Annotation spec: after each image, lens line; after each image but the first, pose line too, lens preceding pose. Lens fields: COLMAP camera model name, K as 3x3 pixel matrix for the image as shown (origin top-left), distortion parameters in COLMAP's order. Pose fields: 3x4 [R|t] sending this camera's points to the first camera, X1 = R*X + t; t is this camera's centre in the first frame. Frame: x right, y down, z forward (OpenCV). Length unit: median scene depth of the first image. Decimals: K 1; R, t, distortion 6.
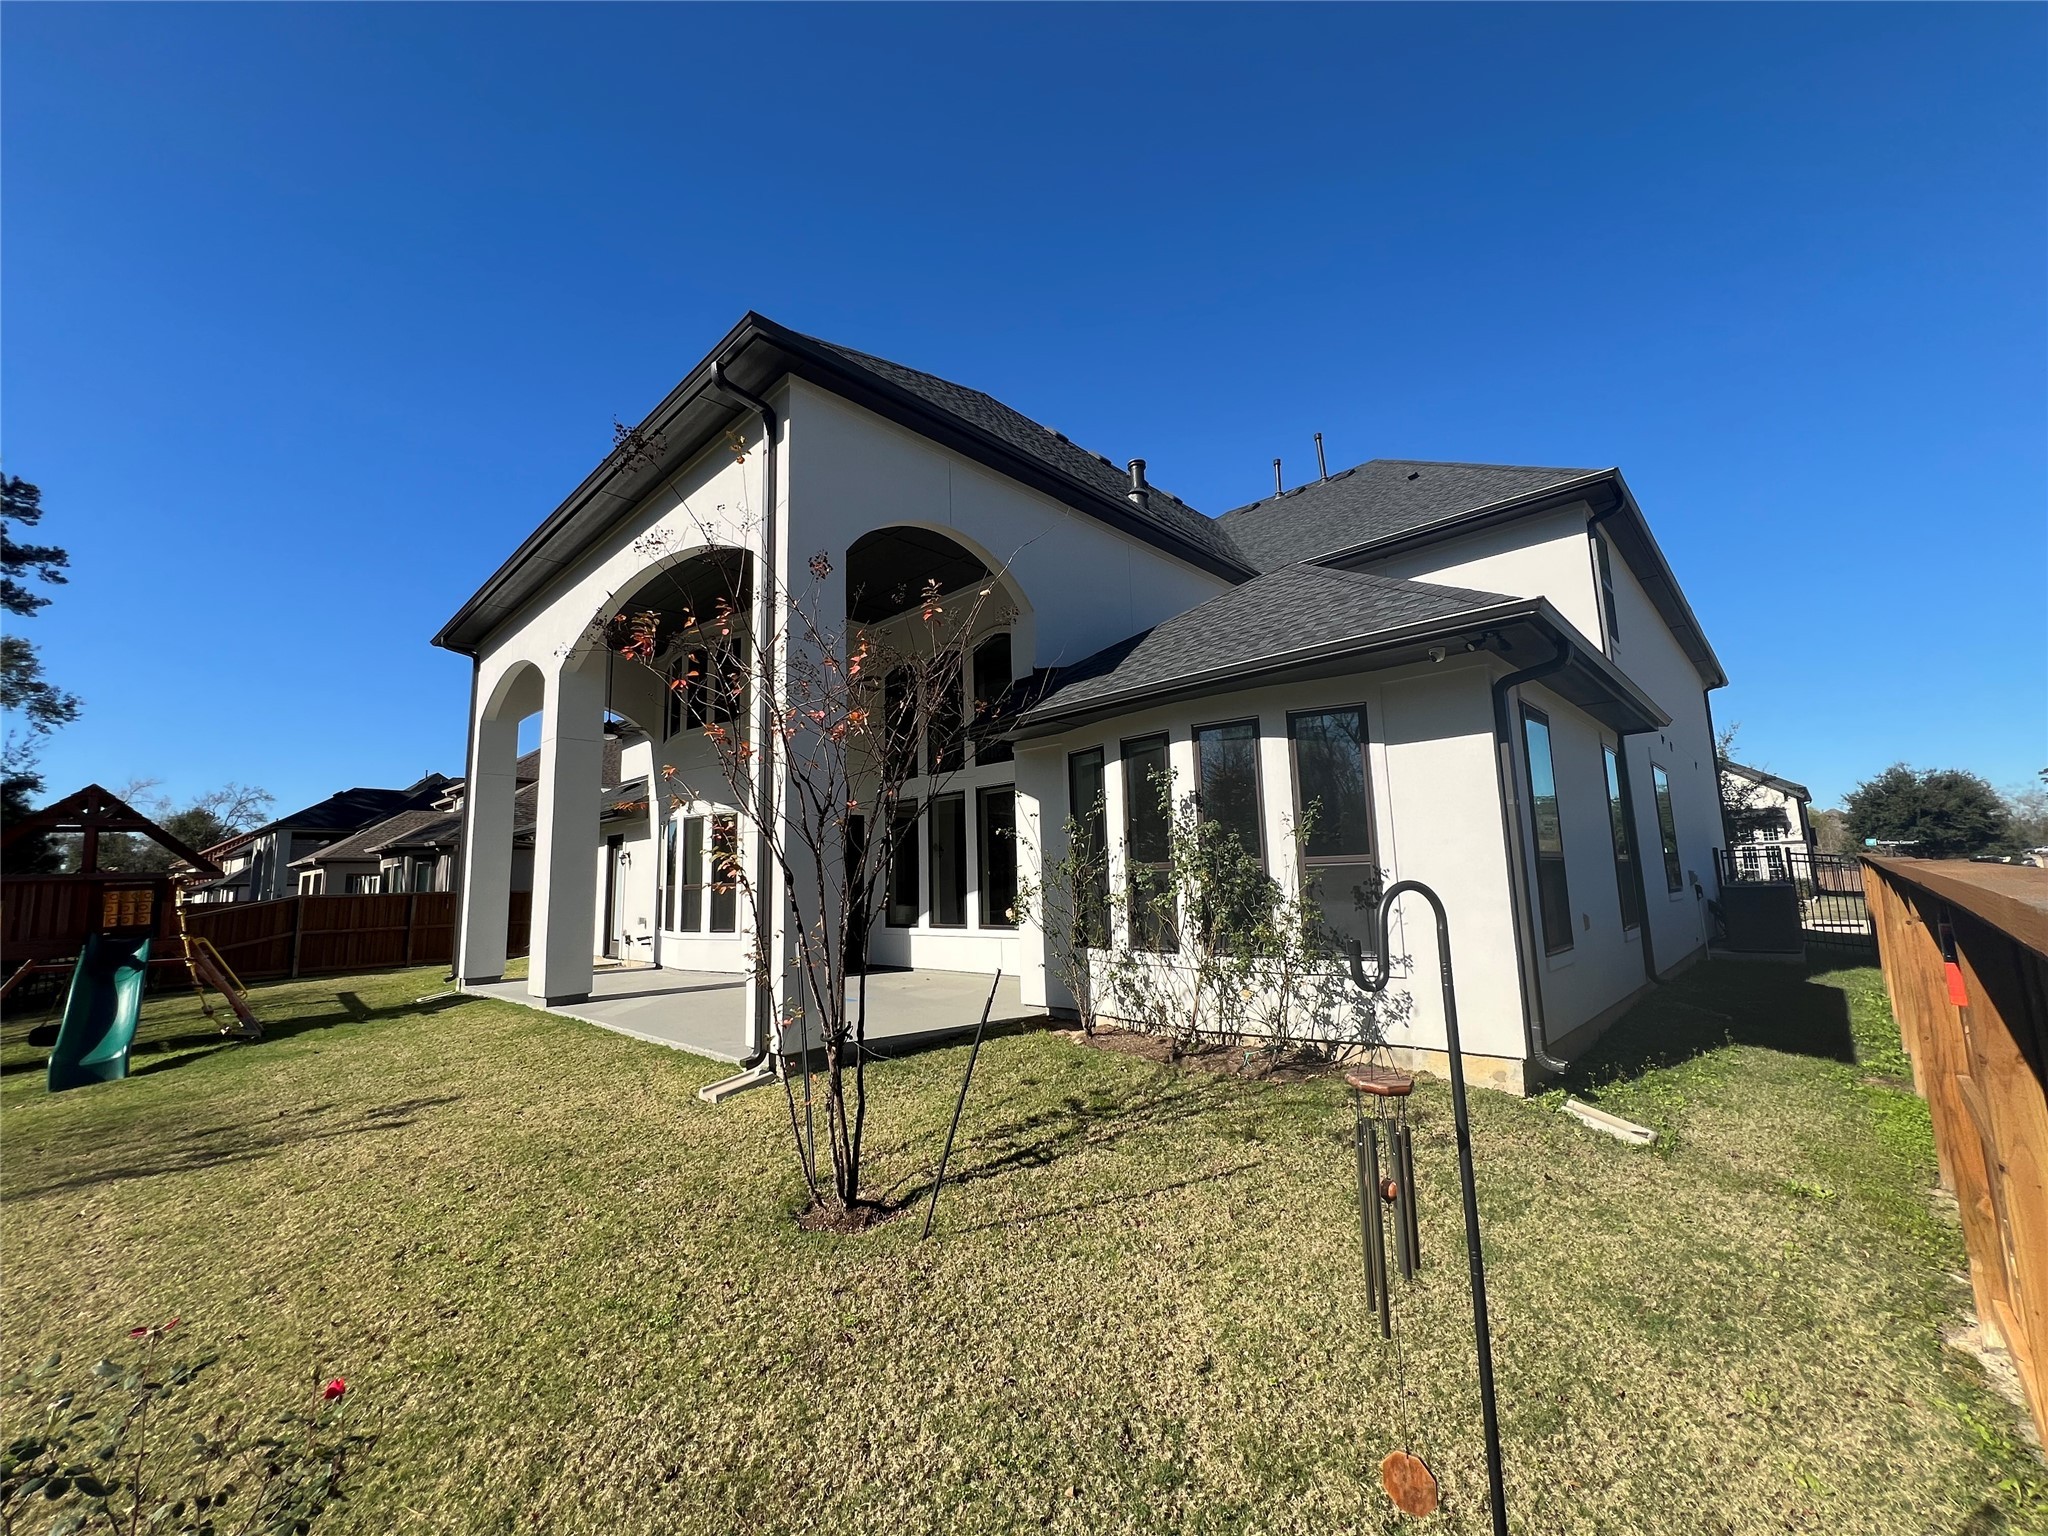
lens RADIAL K [[818.6, 0, 1019.9], [0, 818.6, 770.0], [0, 0, 1]] dist [-0.003169, 0.000648]
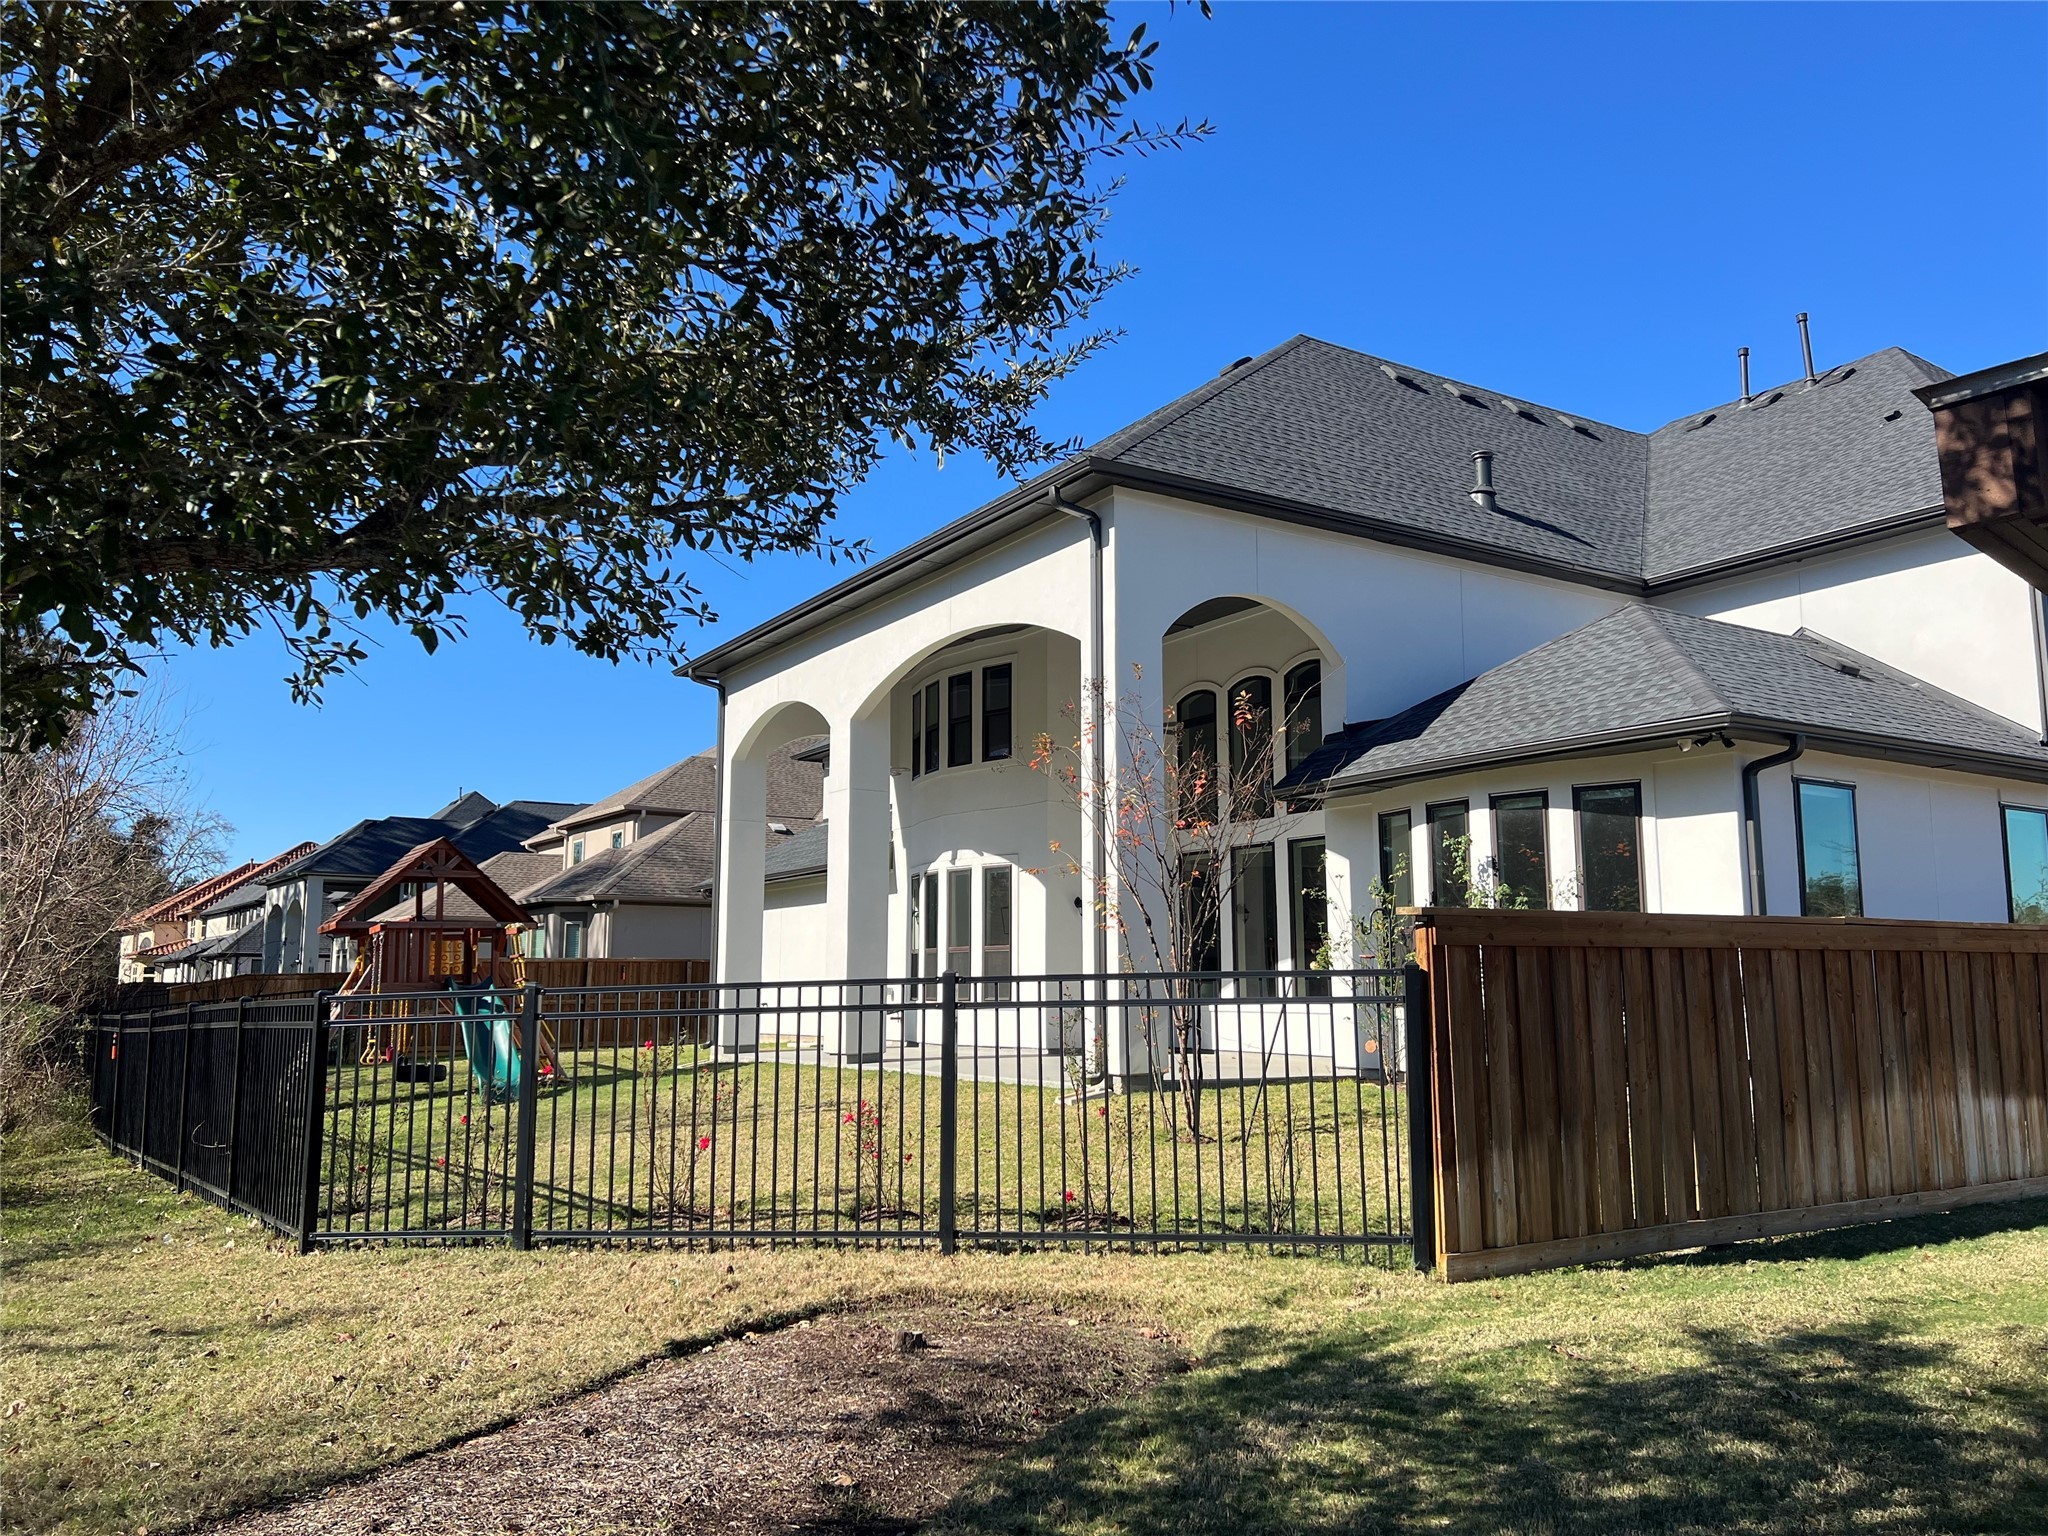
lens RADIAL K [[1546.1, 0, 1024.0], [0, 1546.1, 768.0], [0, 0, 1]] dist [0.072217, -0.001647]
pose [[0.973200, -0.007293, -0.229846, 0.069108], [0.007219, 0.999973, -0.001164, -0.072088], [0.229849, -0.000527, 0.973226, -0.879053]]
